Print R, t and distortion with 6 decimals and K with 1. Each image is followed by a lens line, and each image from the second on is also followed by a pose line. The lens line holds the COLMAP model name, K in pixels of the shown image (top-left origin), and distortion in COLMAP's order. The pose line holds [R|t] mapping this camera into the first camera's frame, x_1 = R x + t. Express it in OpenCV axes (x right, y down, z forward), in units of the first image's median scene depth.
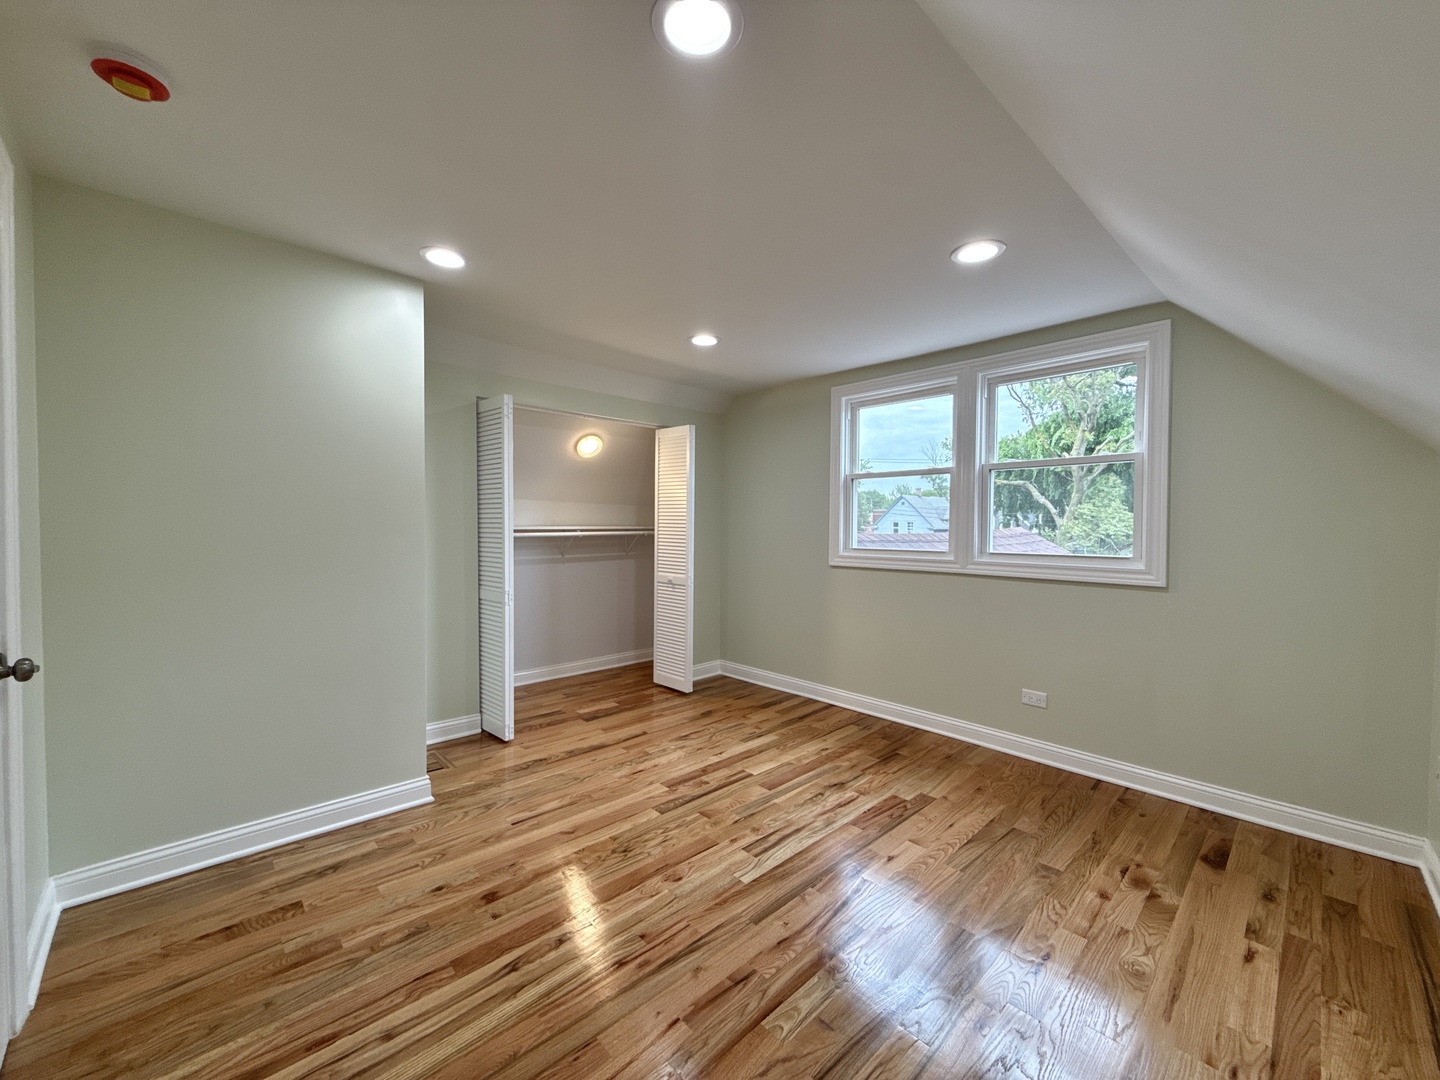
lens RADIAL K [[572.8, 0, 714.9], [0, 572.8, 536.2], [0, 0, 1]] dist [-0.000681, 0.000082]
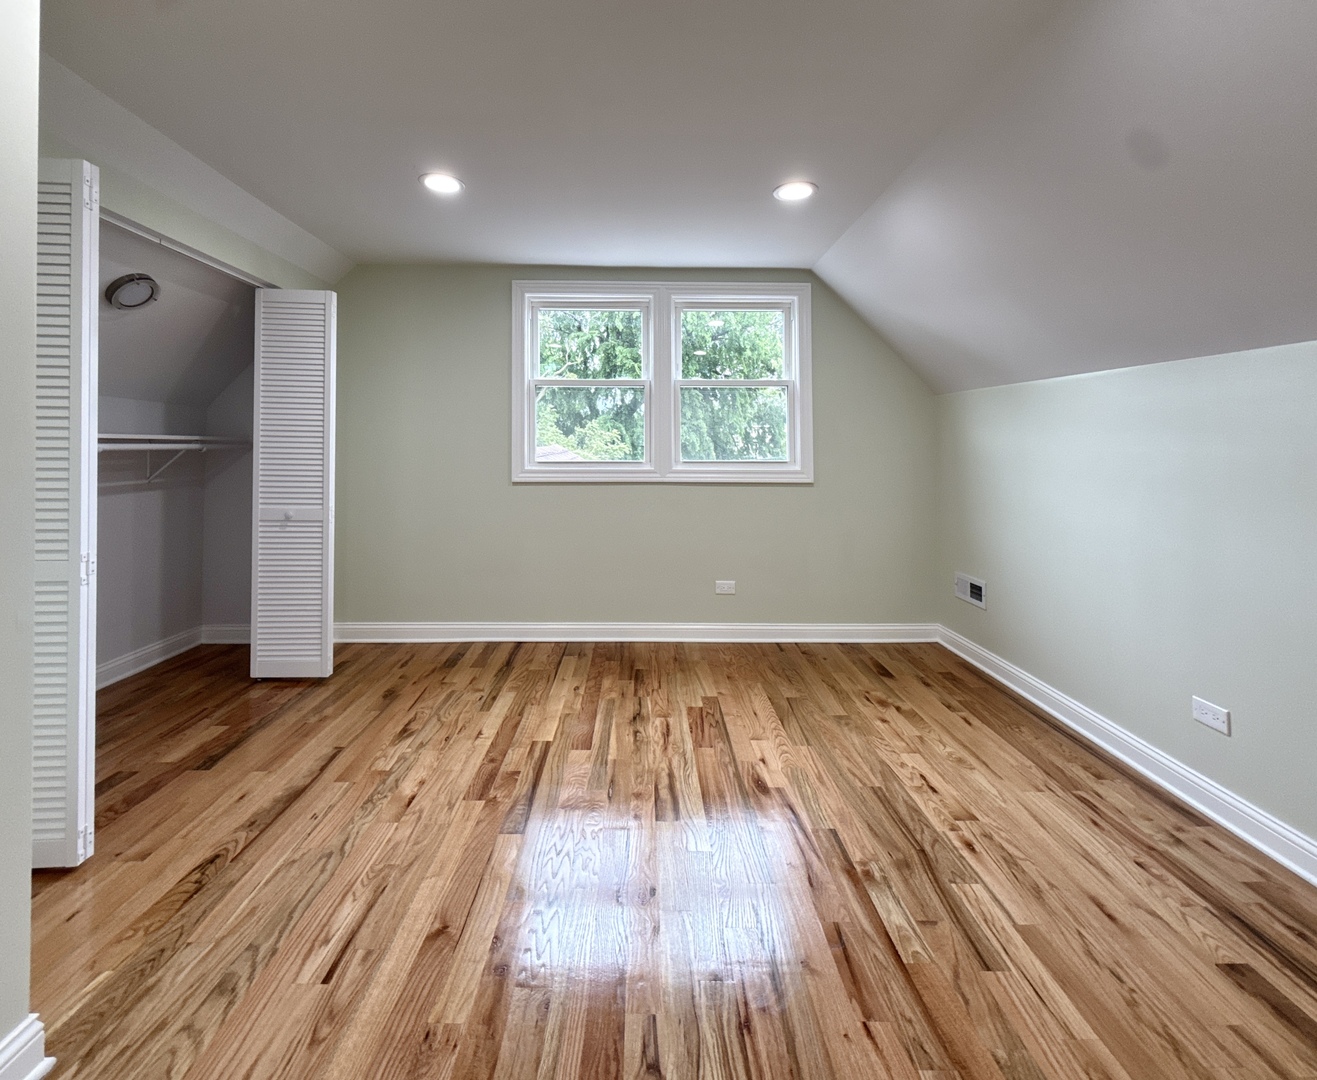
lens RADIAL K [[595.8, 0, 654.1], [0, 595.8, 440.1], [0, 0, 1]] dist [-0.002660, 0.001132]
pose [[0.675203, 0.008288, 0.737586, -0.462267], [0.014147, 0.999607, -0.024182, 0.017448], [-0.737496, 0.026762, 0.674821, 0.325311]]
